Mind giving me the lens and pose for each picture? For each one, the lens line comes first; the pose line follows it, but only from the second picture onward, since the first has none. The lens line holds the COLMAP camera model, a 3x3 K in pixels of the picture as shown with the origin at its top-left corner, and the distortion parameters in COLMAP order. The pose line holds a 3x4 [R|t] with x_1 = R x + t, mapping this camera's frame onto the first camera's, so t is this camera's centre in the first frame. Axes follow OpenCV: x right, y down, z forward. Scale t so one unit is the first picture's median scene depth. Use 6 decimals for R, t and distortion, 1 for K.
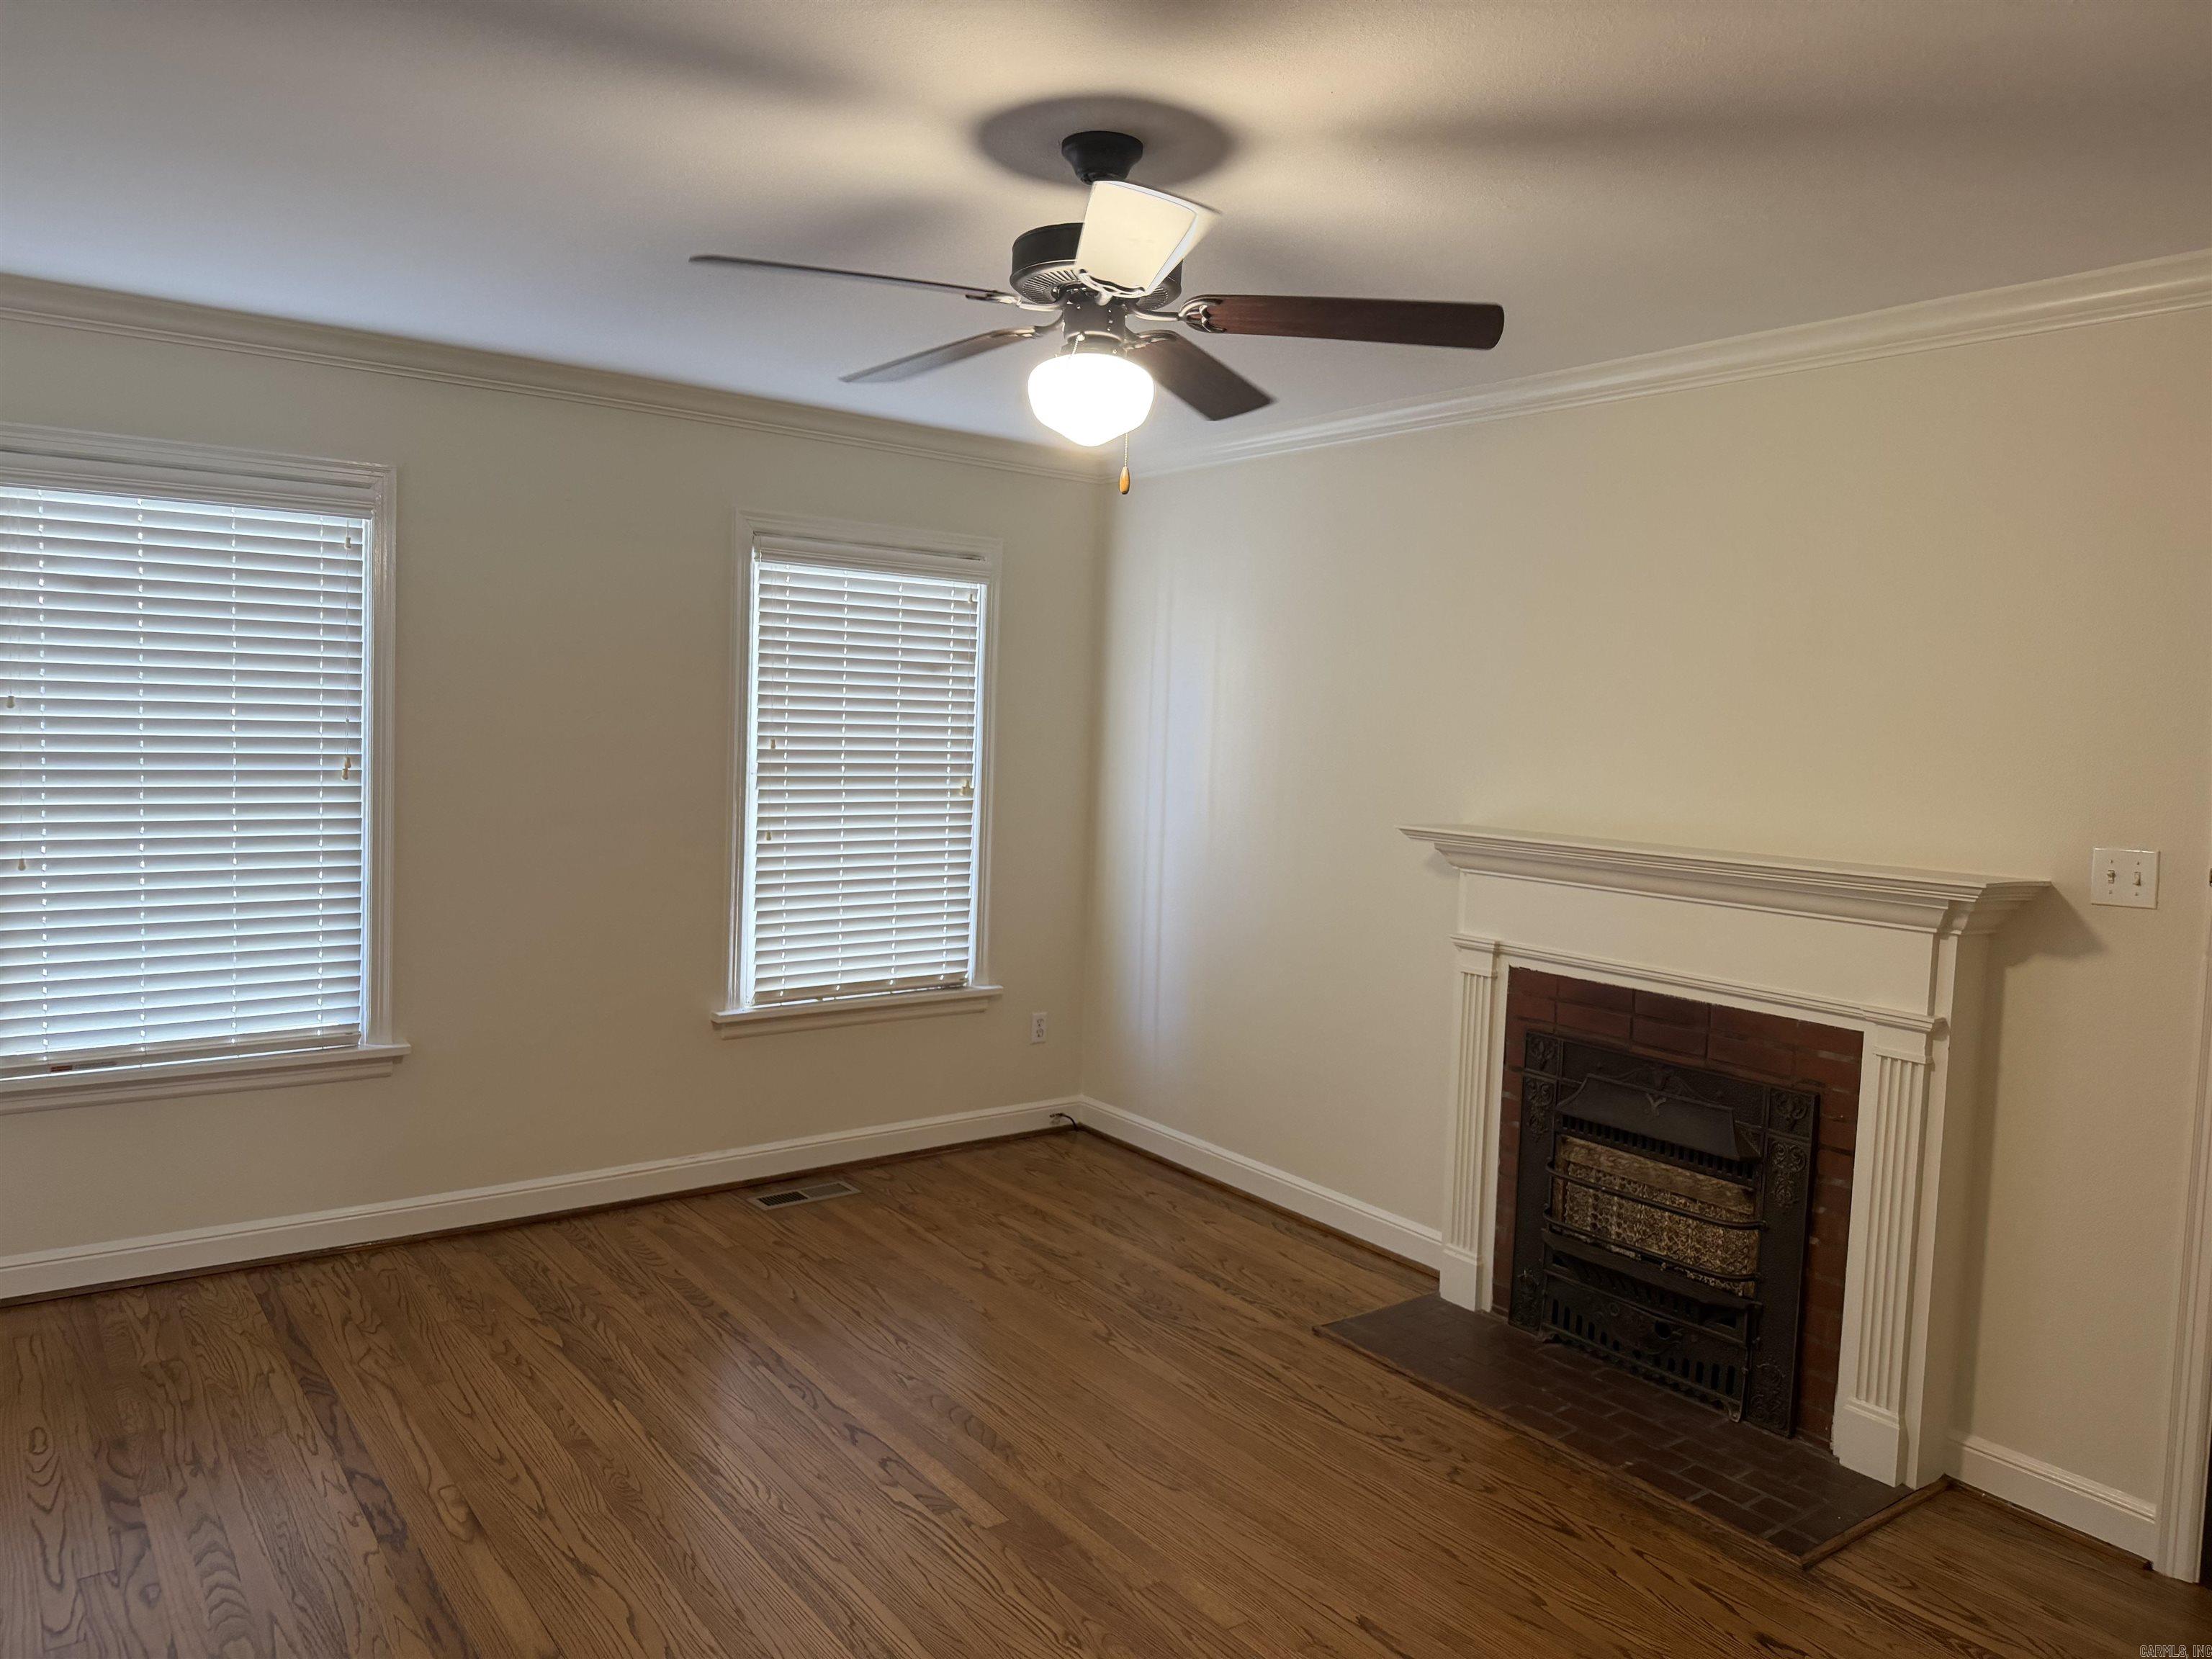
lens RADIAL K [[1561.8, 0, 1106.0], [0, 1561.8, 829.5], [0, 0, 1]] dist [-0.004035, -0.001501]
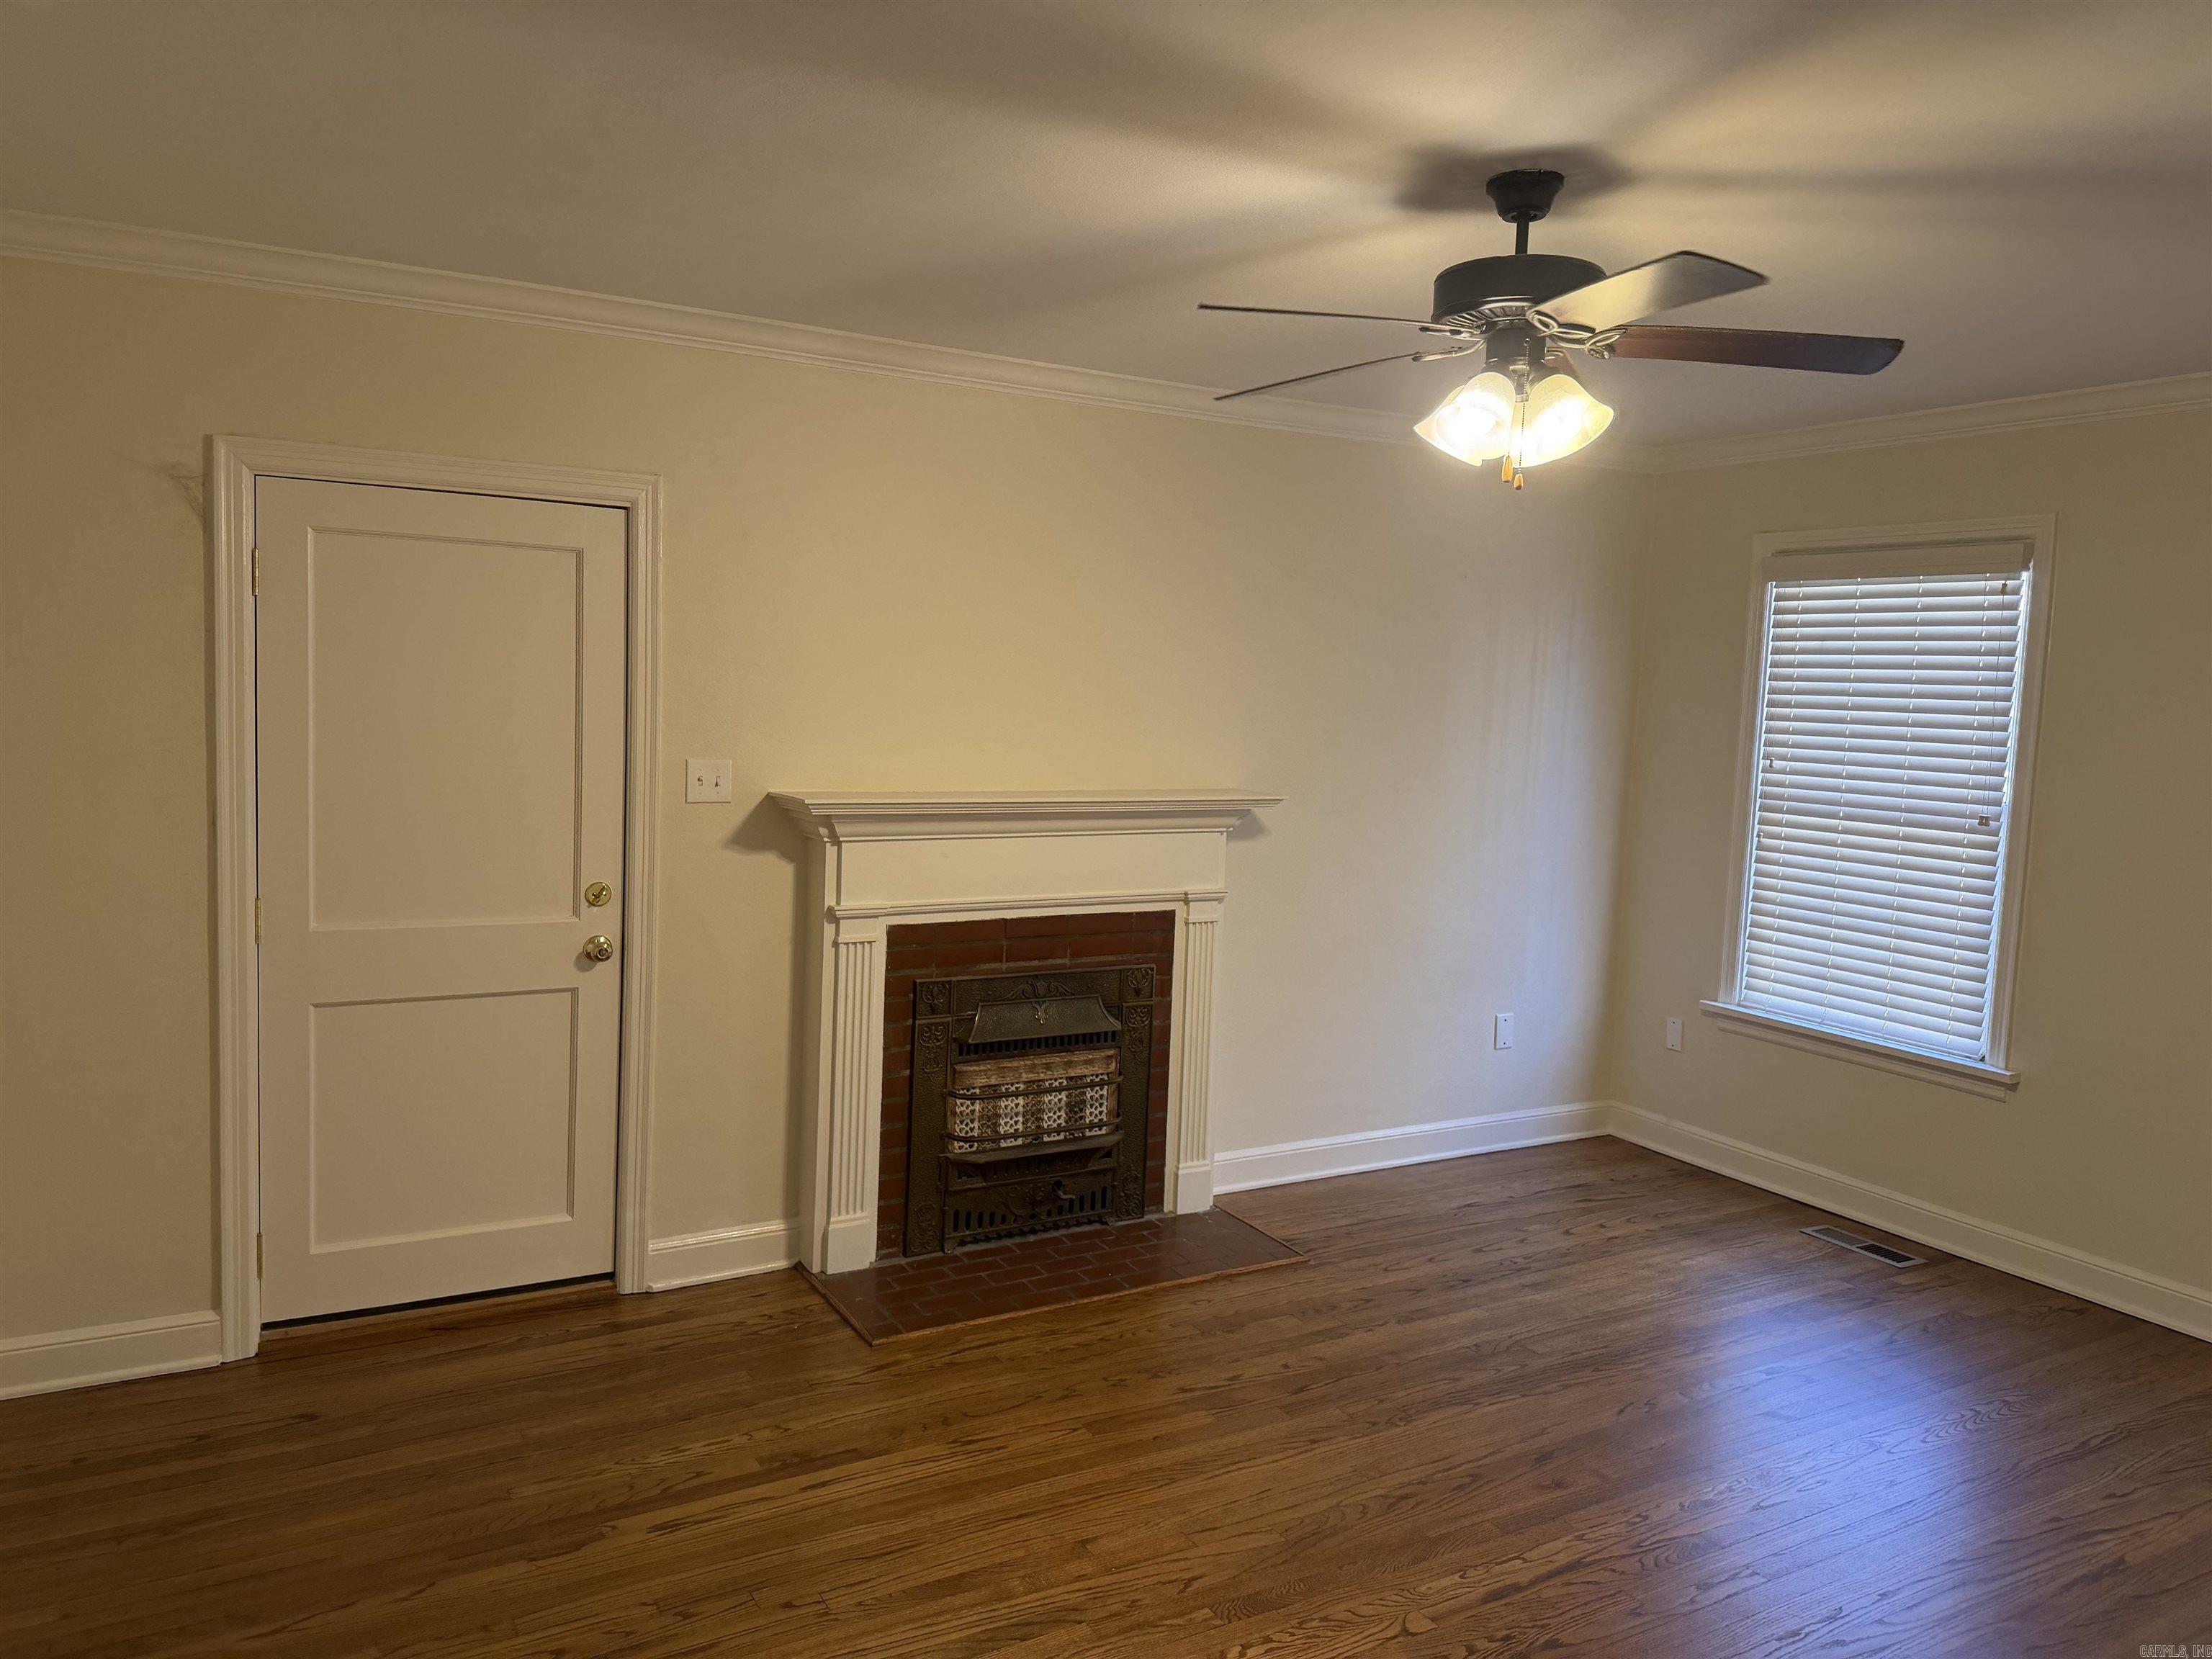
lens RADIAL K [[1561.8, 0, 1106.0], [0, 1561.8, 829.5], [0, 0, 1]] dist [-0.004035, -0.001501]
pose [[0.124138, -0.119492, 0.985044, -0.816242], [0.047998, 0.992284, 0.114321, -0.097750], [-0.991103, 0.033088, 0.128916, 0.789044]]
